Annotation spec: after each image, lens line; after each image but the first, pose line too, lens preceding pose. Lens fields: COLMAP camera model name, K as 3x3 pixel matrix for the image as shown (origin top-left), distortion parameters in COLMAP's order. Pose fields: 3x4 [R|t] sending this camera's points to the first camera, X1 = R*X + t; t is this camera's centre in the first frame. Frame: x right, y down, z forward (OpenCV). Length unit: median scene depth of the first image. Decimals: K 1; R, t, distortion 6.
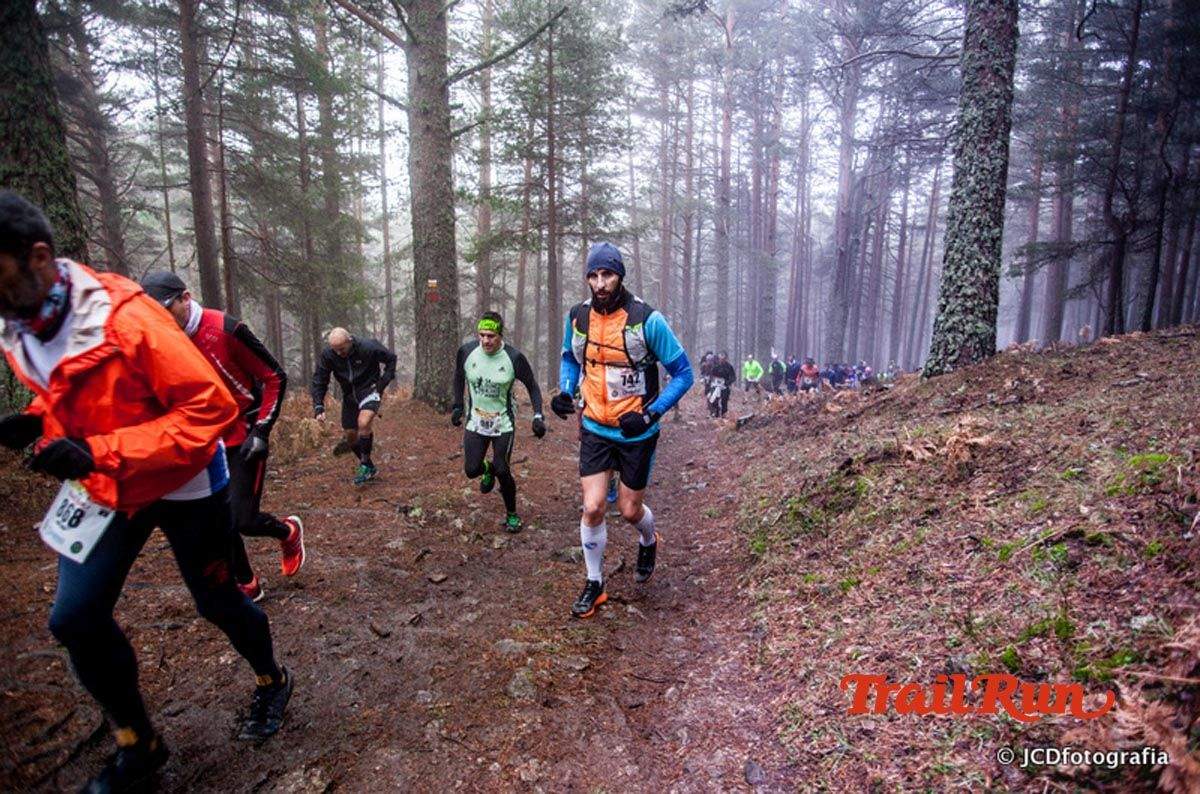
lens RADIAL K [[730.1, 0, 609.3], [0, 730.1, 405.2], [0, 0, 1]] dist [-0.095808, 0.053369]
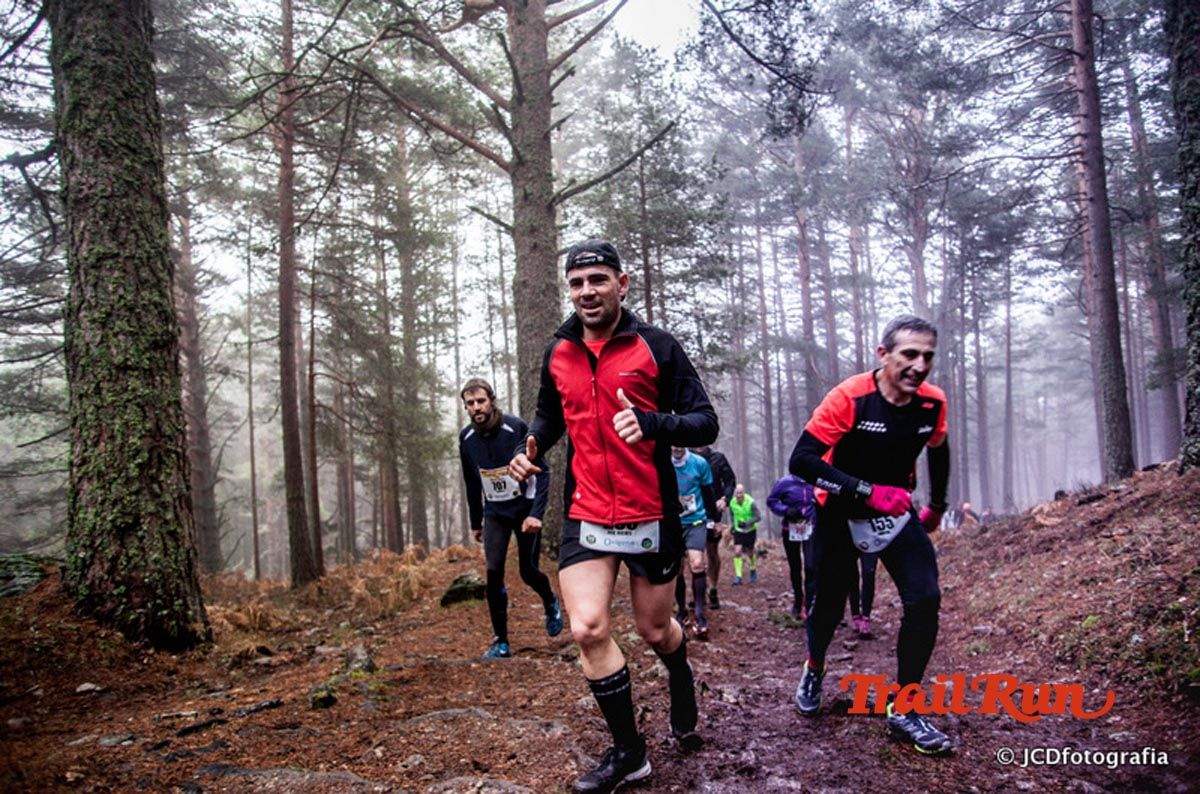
lens RADIAL K [[730.1, 0, 609.3], [0, 730.1, 405.9], [0, 0, 1]] dist [-0.095808, 0.053369]
pose [[0.996015, -0.054339, -0.070722, -0.141748], [0.036580, 0.972093, -0.231727, 0.053880], [0.081340, 0.228216, 0.970207, 0.191625]]
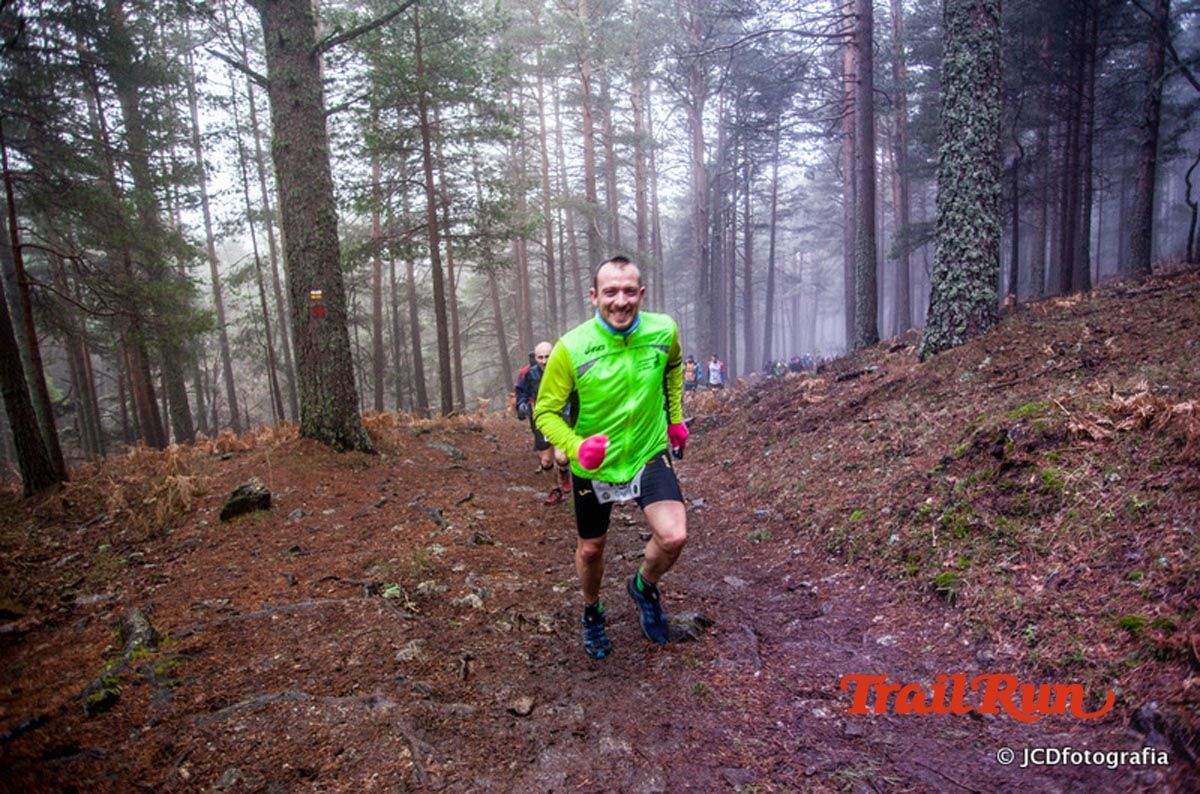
lens RADIAL K [[730.1, 0, 609.1], [0, 730.1, 405.2], [0, 0, 1]] dist [-0.095808, 0.053369]
pose [[0.972988, -0.094355, 0.210694, -0.153889], [0.098722, 0.995062, -0.010280, -0.004315], [-0.208684, 0.030802, 0.977498, 0.207695]]
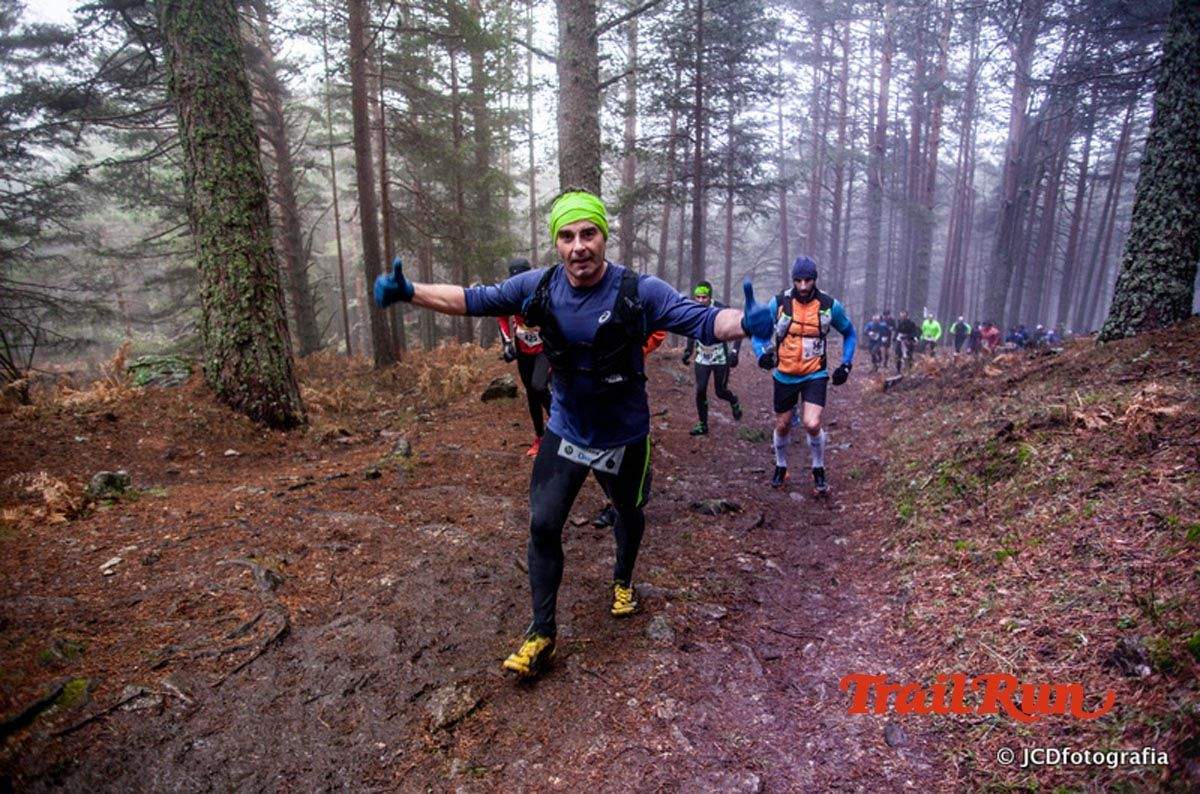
lens RADIAL K [[730.1, 0, 609.4], [0, 730.1, 403.3], [0, 0, 1]] dist [-0.095808, 0.053369]
pose [[0.981857, 0.039979, -0.185359, -0.005386], [-0.029238, 0.997751, 0.060324, 0.004285], [0.187354, -0.053811, 0.980817, -0.000808]]
